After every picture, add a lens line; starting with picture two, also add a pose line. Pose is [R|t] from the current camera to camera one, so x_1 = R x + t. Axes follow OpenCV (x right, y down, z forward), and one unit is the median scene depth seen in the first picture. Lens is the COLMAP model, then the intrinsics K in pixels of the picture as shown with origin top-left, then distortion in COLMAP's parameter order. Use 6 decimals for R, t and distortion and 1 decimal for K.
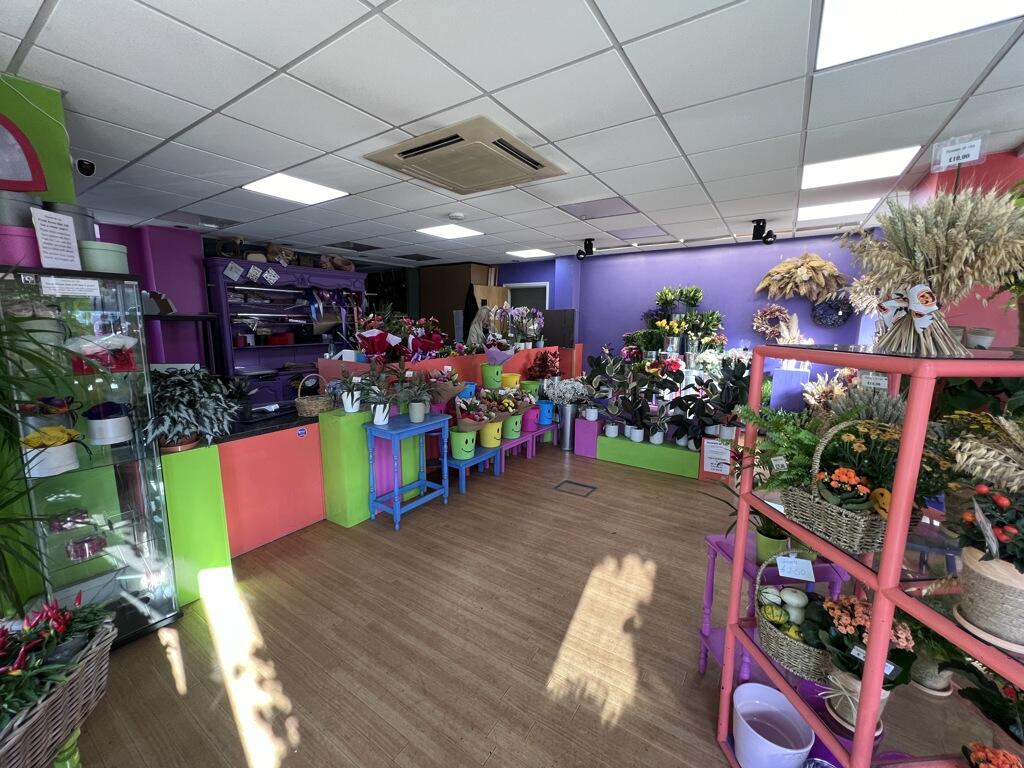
lens RADIAL K [[408.0, 0, 513.6], [0, 408.0, 383.7], [0, 0, 1]] dist [0.001324, -0.000064]
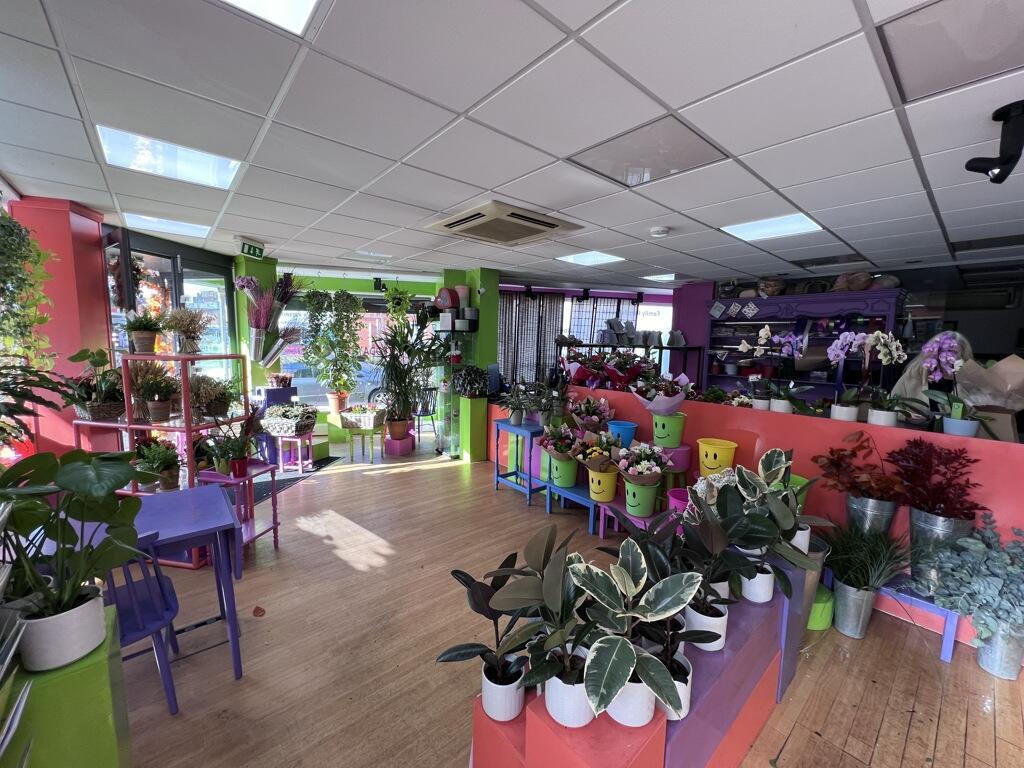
lens RADIAL K [[408.0, 0, 514.7], [0, 408.0, 383.6], [0, 0, 1]] dist [0.001324, -0.000064]
pose [[-0.276829, 0.091293, -0.956573, 0.620982], [-0.172766, 0.974526, 0.143004, -0.135701], [0.945260, 0.204851, -0.254005, 0.790297]]
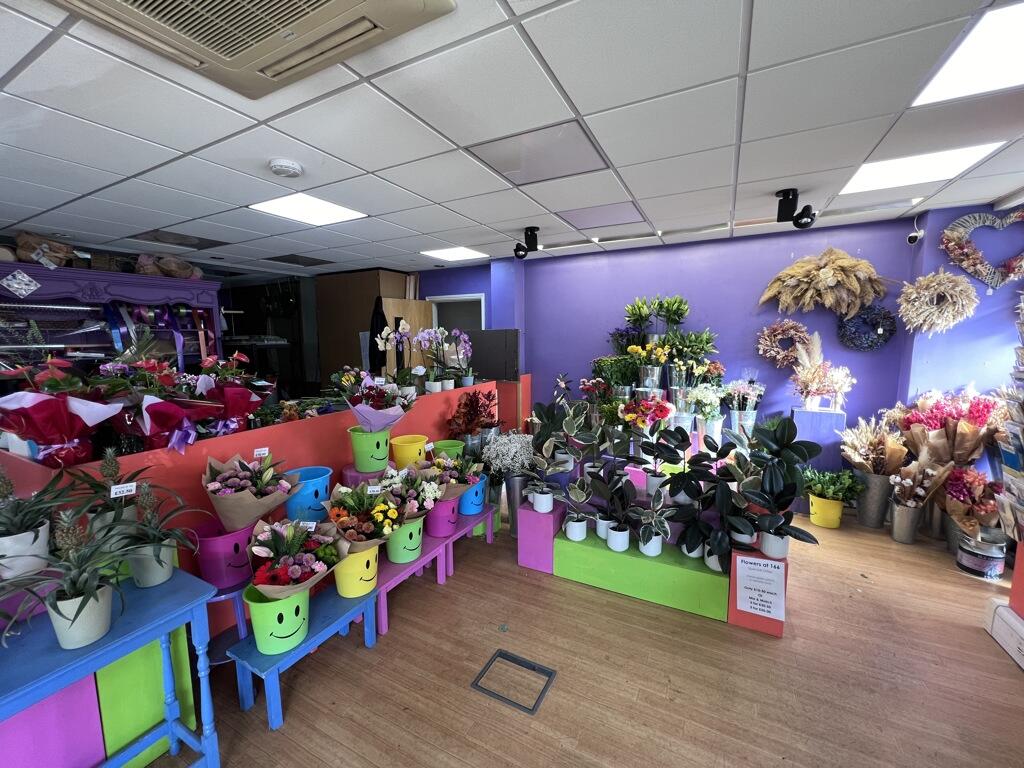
lens RADIAL K [[409.8, 0, 514.0], [0, 409.8, 385.2], [0, 0, 1]] dist [-0.000466, -0.000011]
pose [[0.993802, -0.029390, 0.107205, 0.076607], [0.033342, 0.998822, -0.035259, -0.069790], [-0.106042, 0.038615, 0.993612, 0.339531]]
